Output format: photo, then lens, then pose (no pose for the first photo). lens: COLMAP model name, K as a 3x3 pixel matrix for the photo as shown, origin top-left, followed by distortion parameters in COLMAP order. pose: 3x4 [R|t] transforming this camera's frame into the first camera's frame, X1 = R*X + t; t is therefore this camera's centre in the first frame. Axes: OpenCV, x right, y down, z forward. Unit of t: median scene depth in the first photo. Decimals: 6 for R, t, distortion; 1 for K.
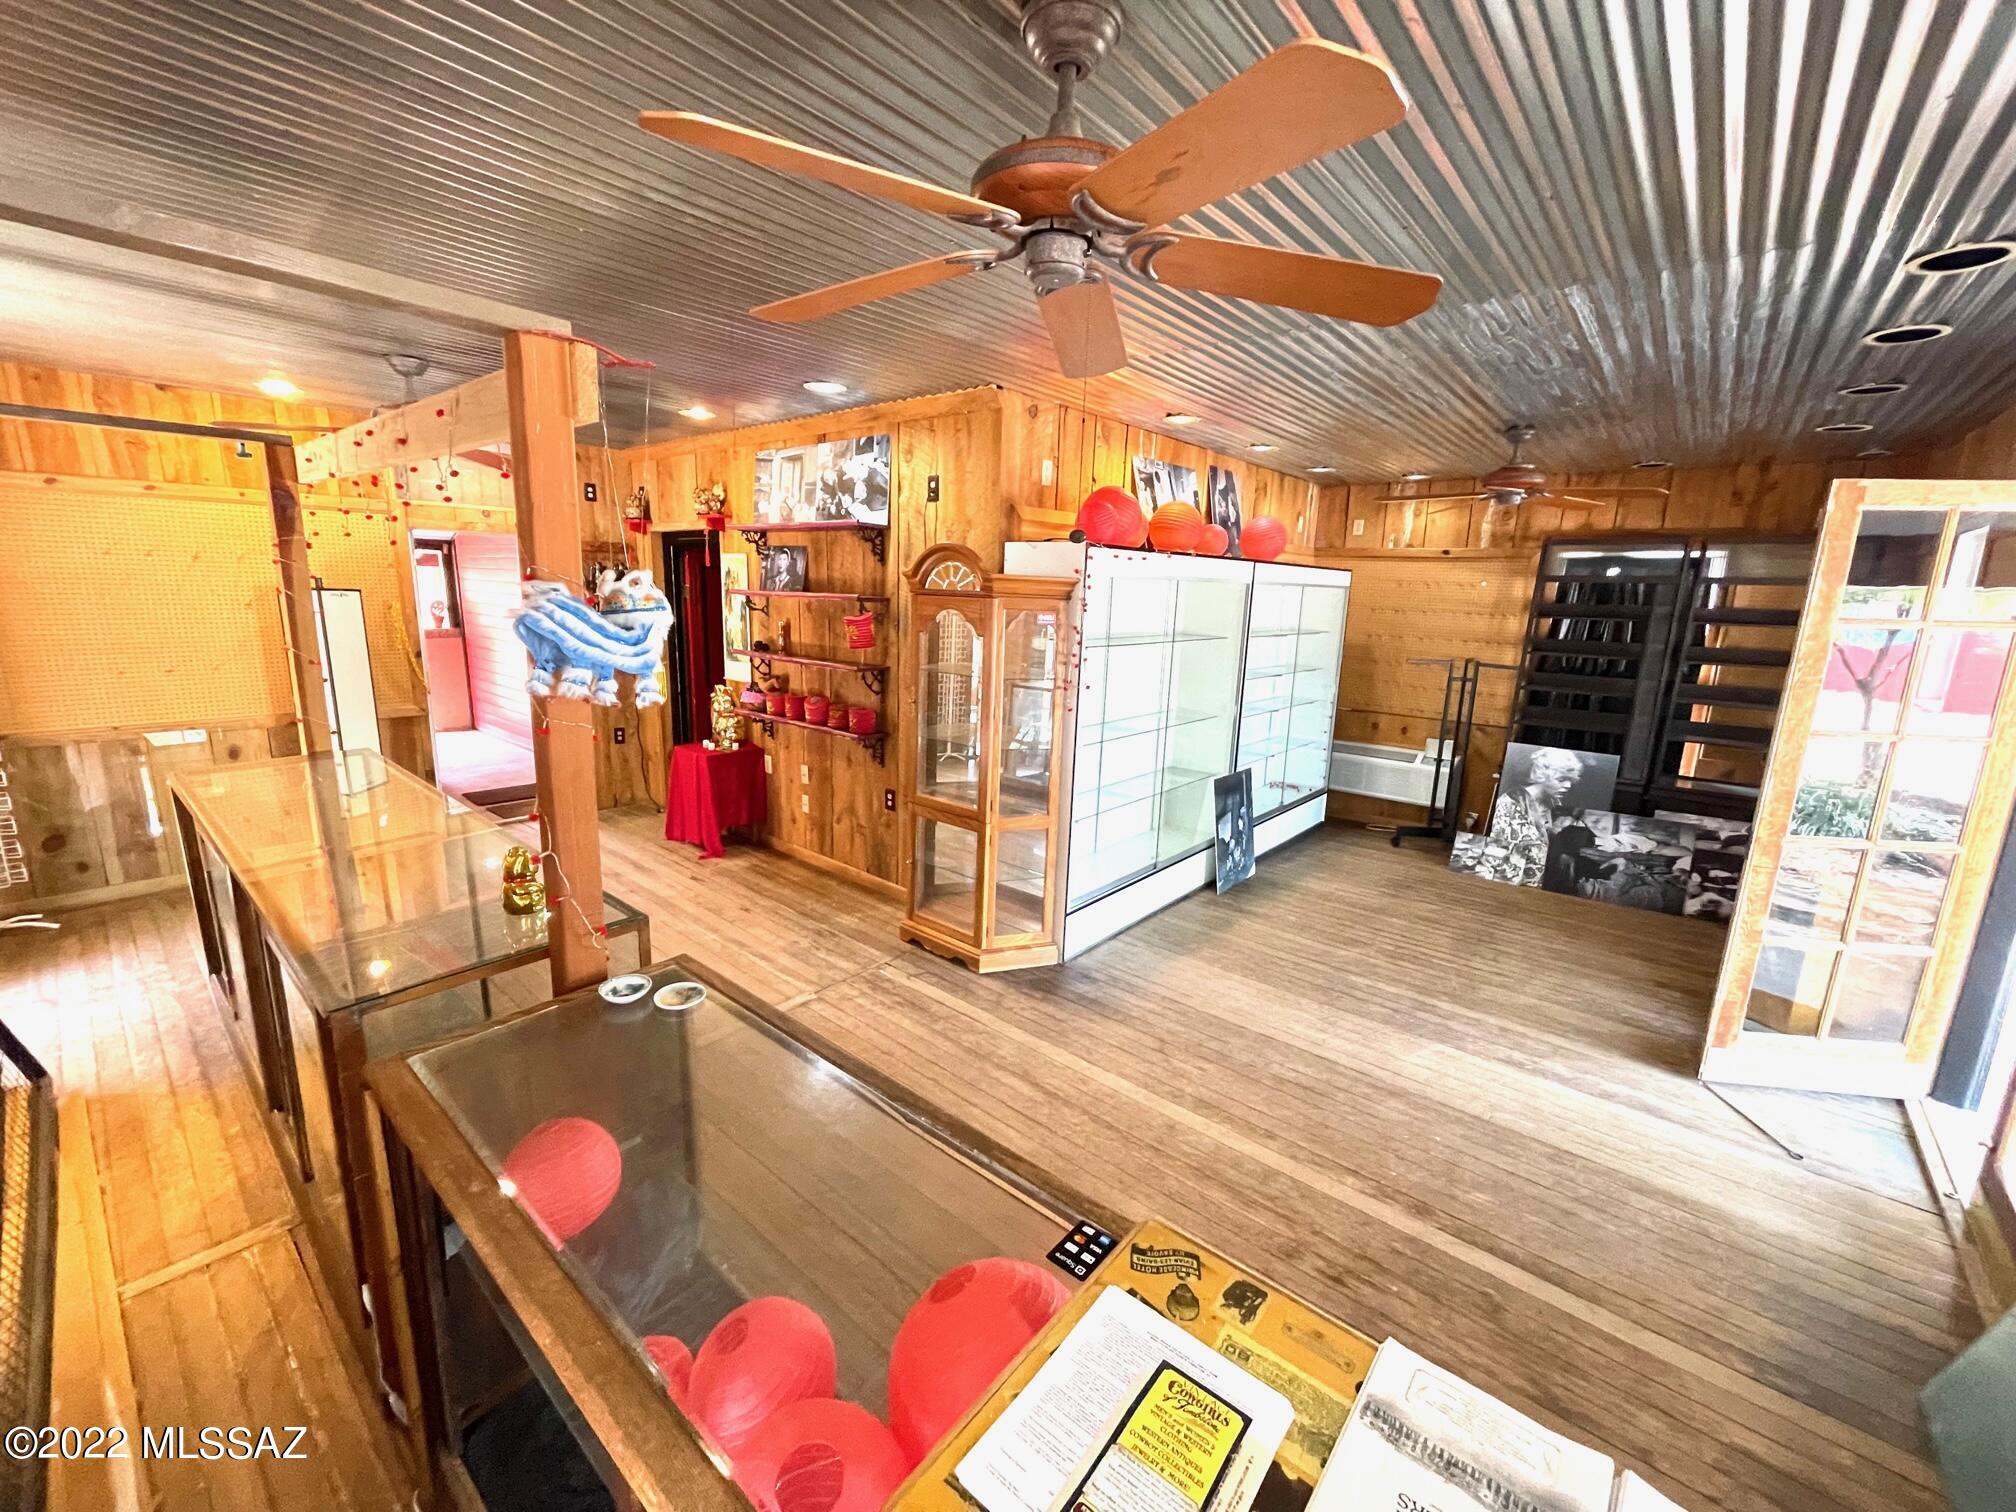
lens RADIAL K [[816.9, 0, 1001.3], [0, 816.9, 759.4], [0, 0, 1]] dist [-0.000966, -0.000333]
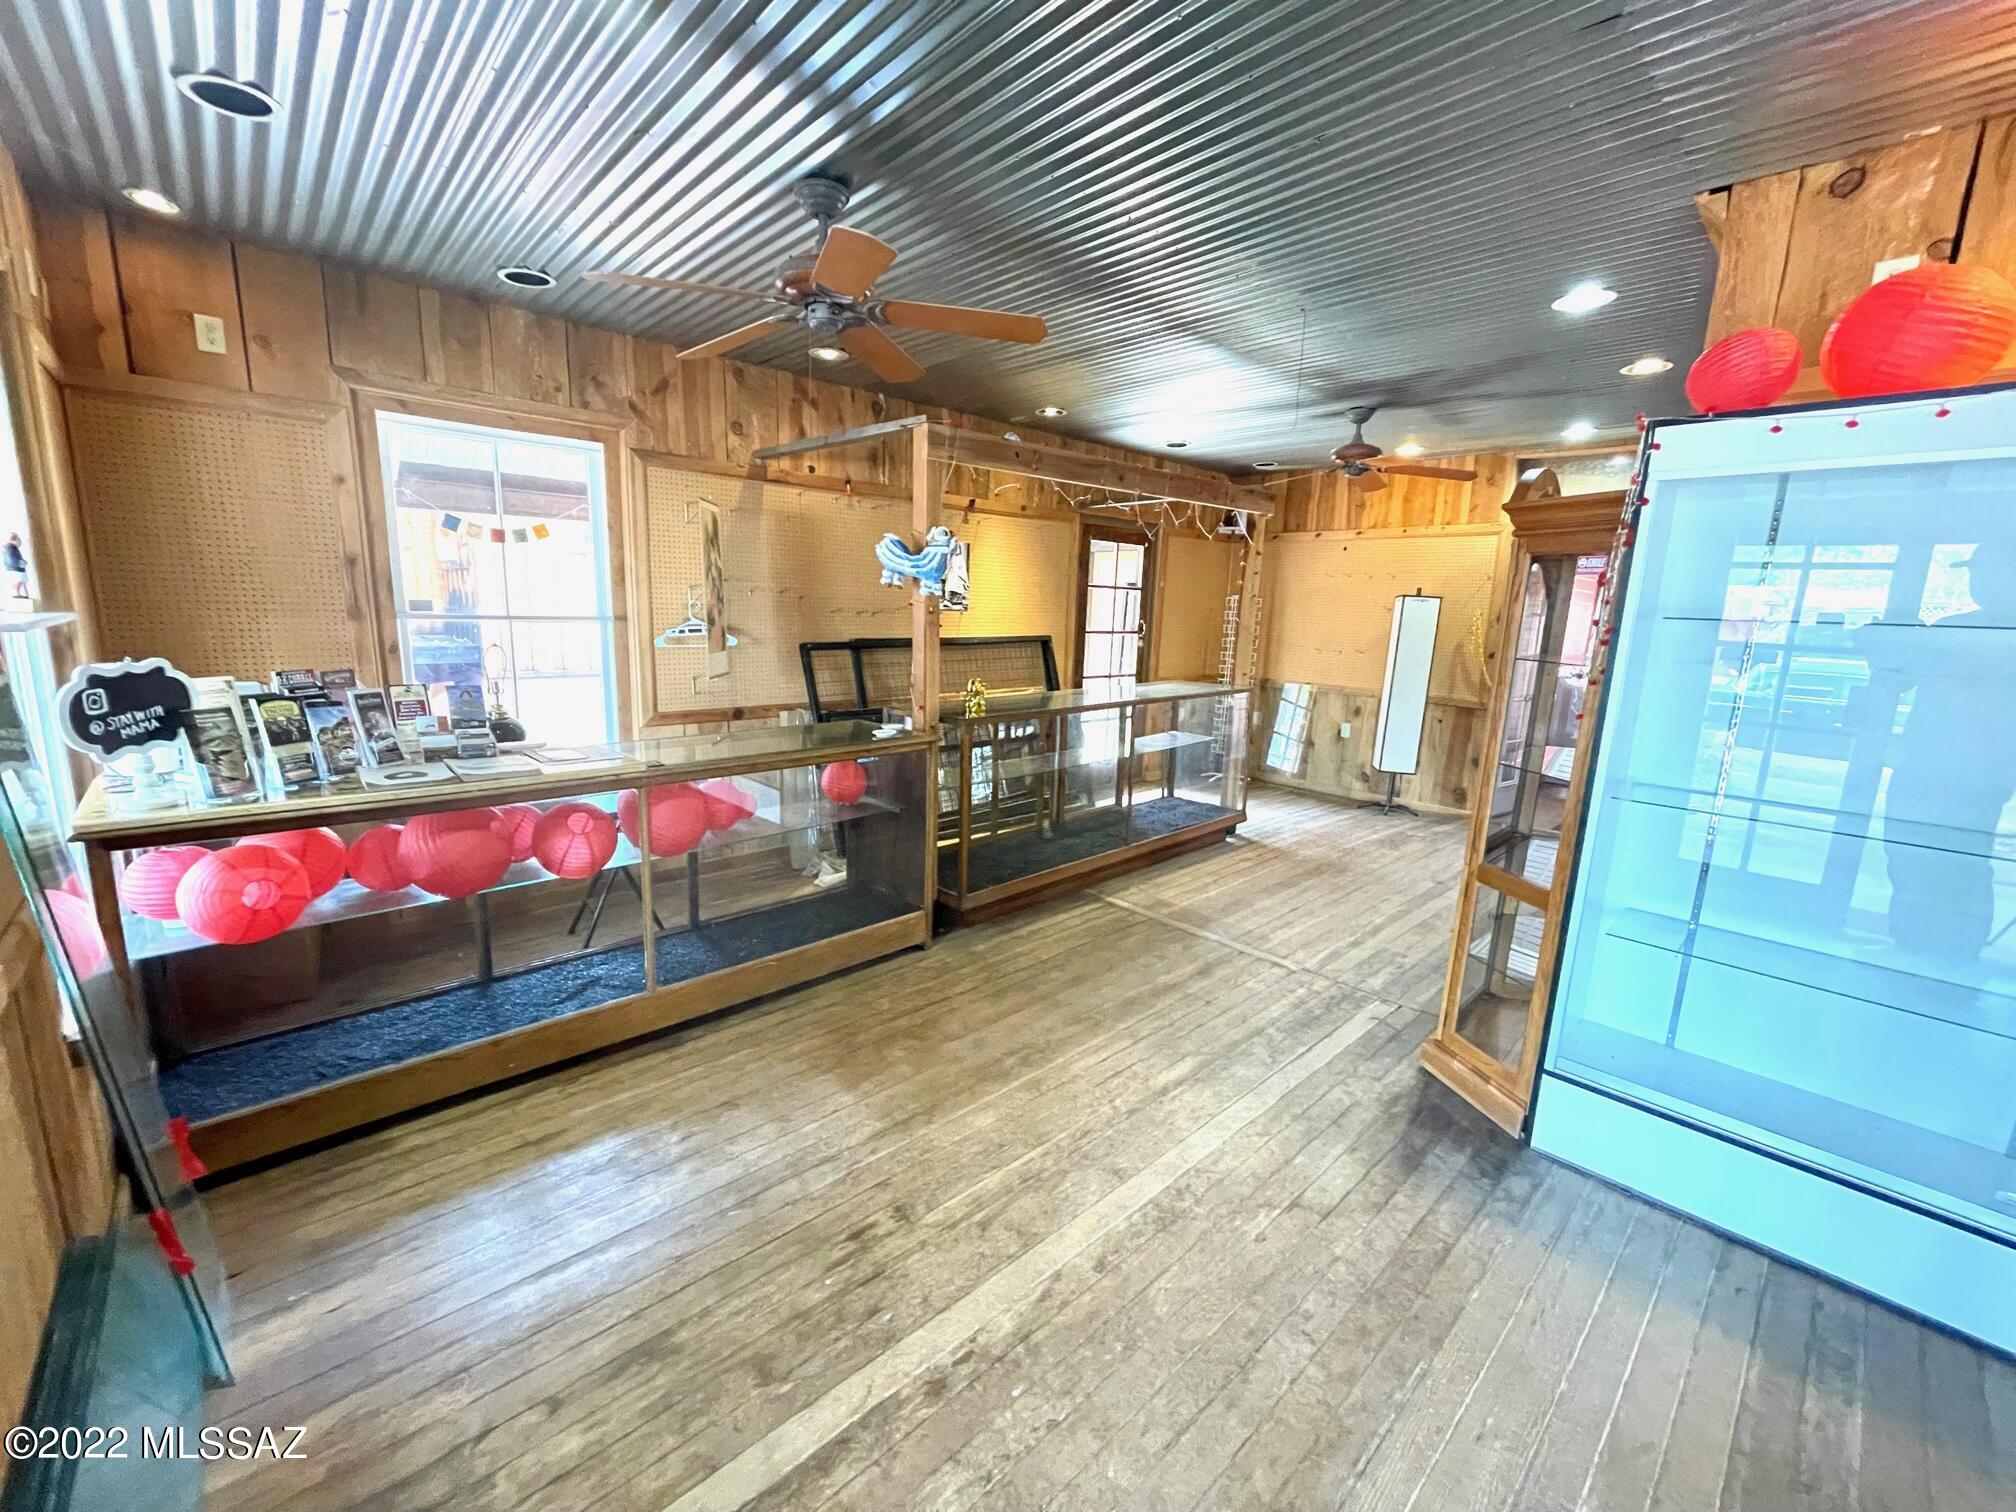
lens RADIAL K [[816.9, 0, 995.3], [0, 816.9, 759.1], [0, 0, 1]] dist [-0.000966, -0.000333]
pose [[-0.113177, 0.150729, -0.982075, 0.526586], [-0.241851, 0.954517, 0.174371, -0.023756], [0.963690, 0.257250, -0.071576, 0.473667]]
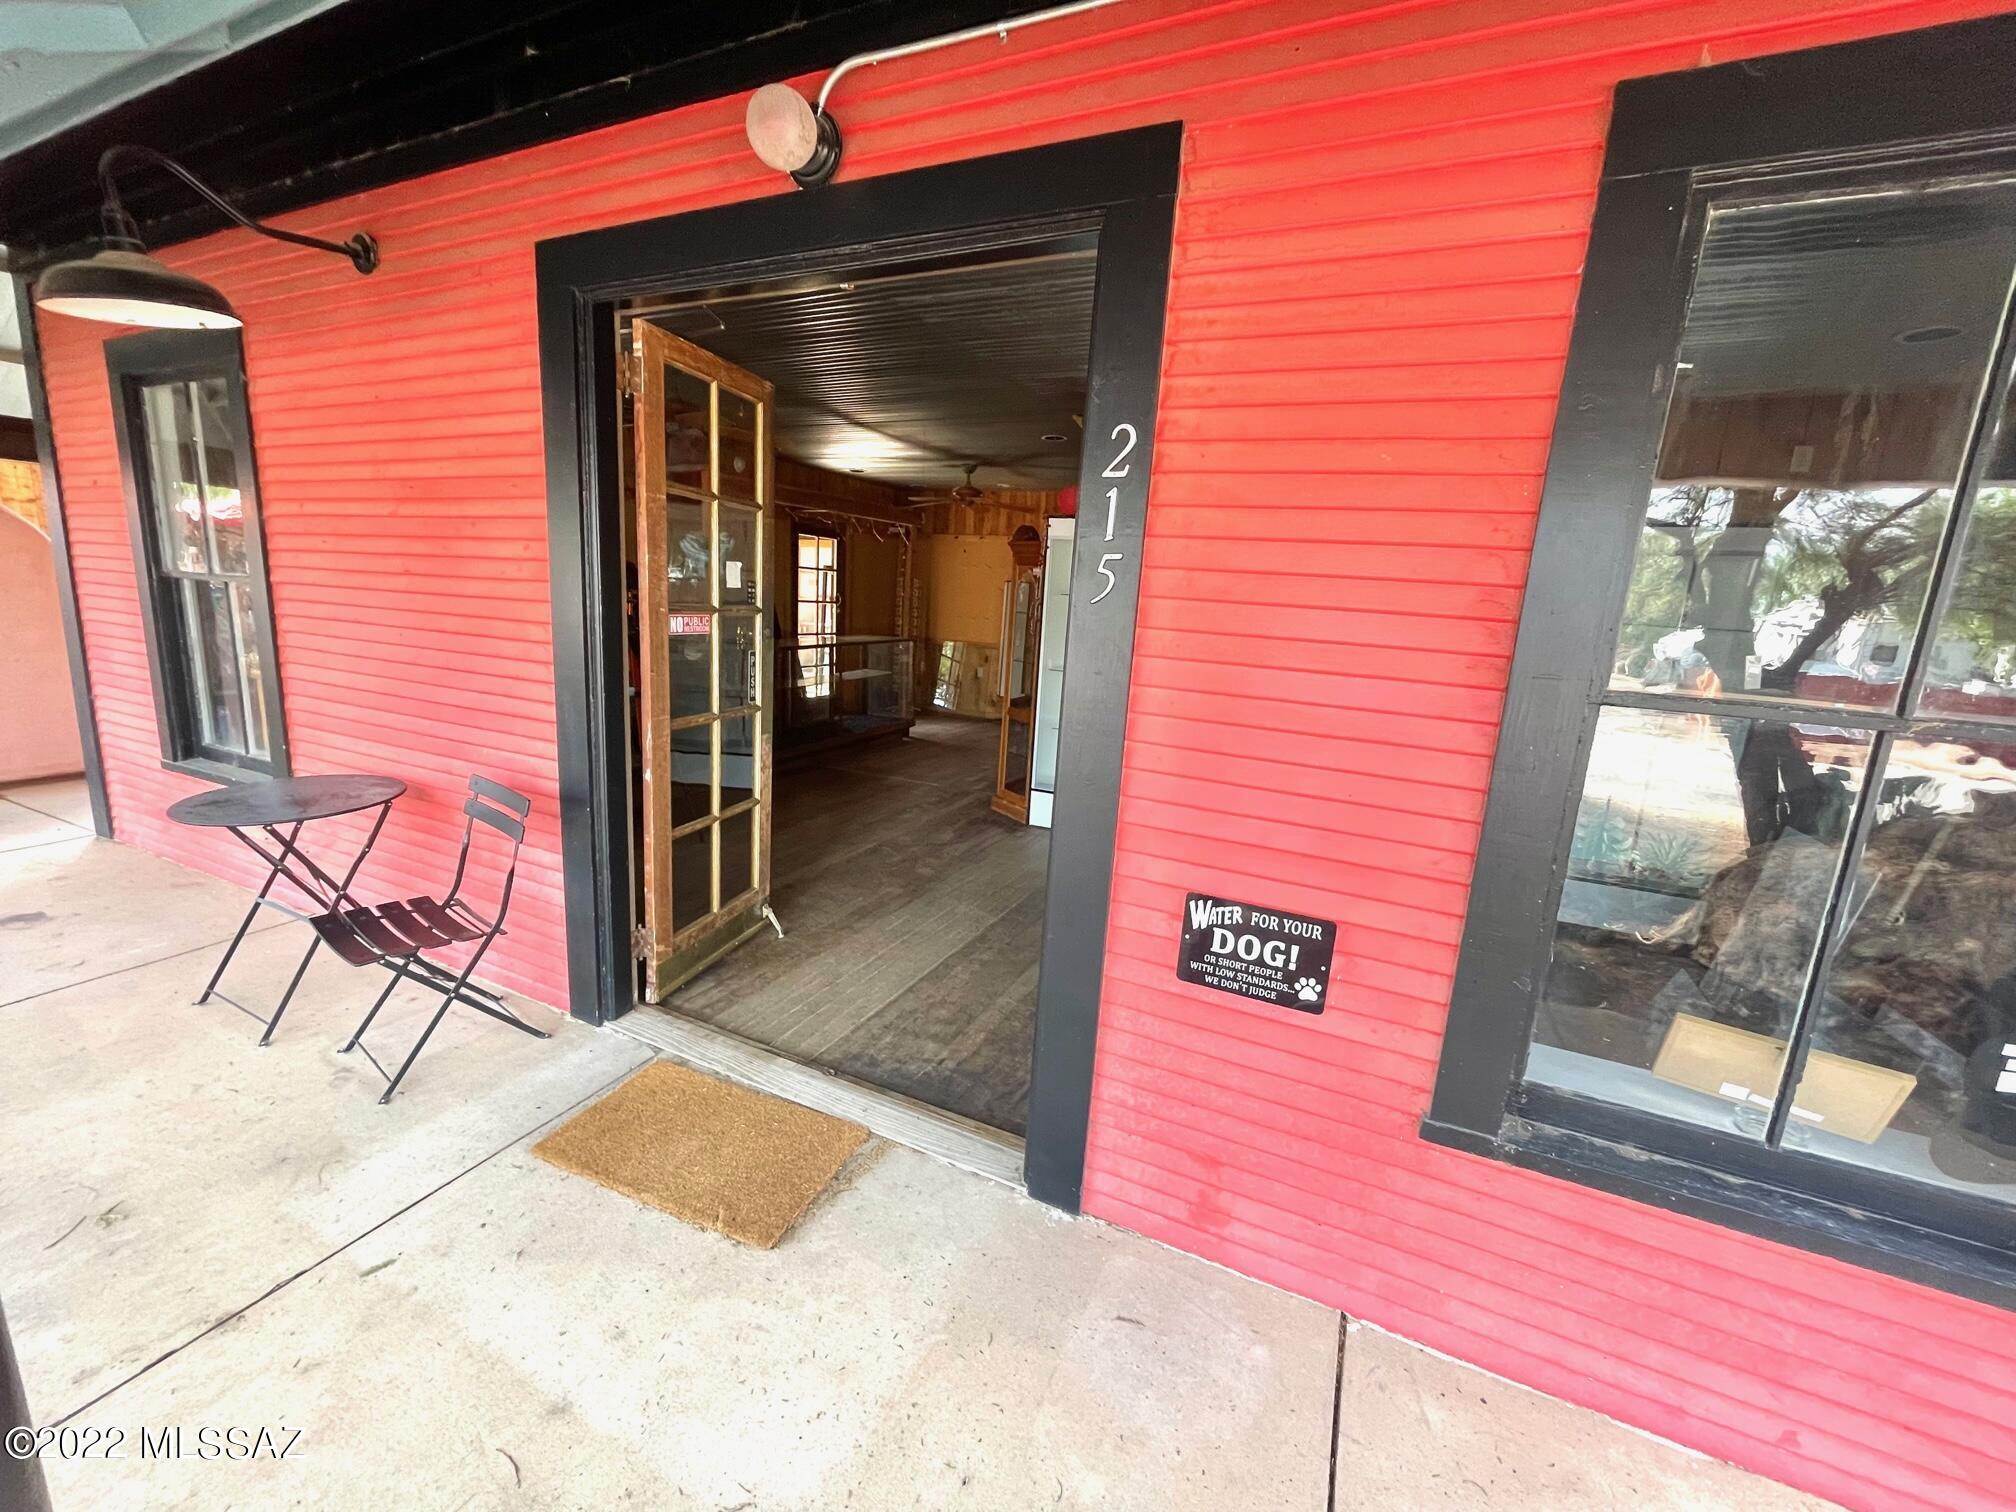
lens RADIAL K [[816.9, 0, 999.0], [0, 816.9, 763.2], [0, 0, 1]] dist [-0.000966, -0.000333]
pose [[0.264249, 0.177987, -0.947889, 1.070912], [-0.248150, 0.962282, 0.111512, 0.007716], [0.931984, 0.205752, 0.298450, 0.417482]]
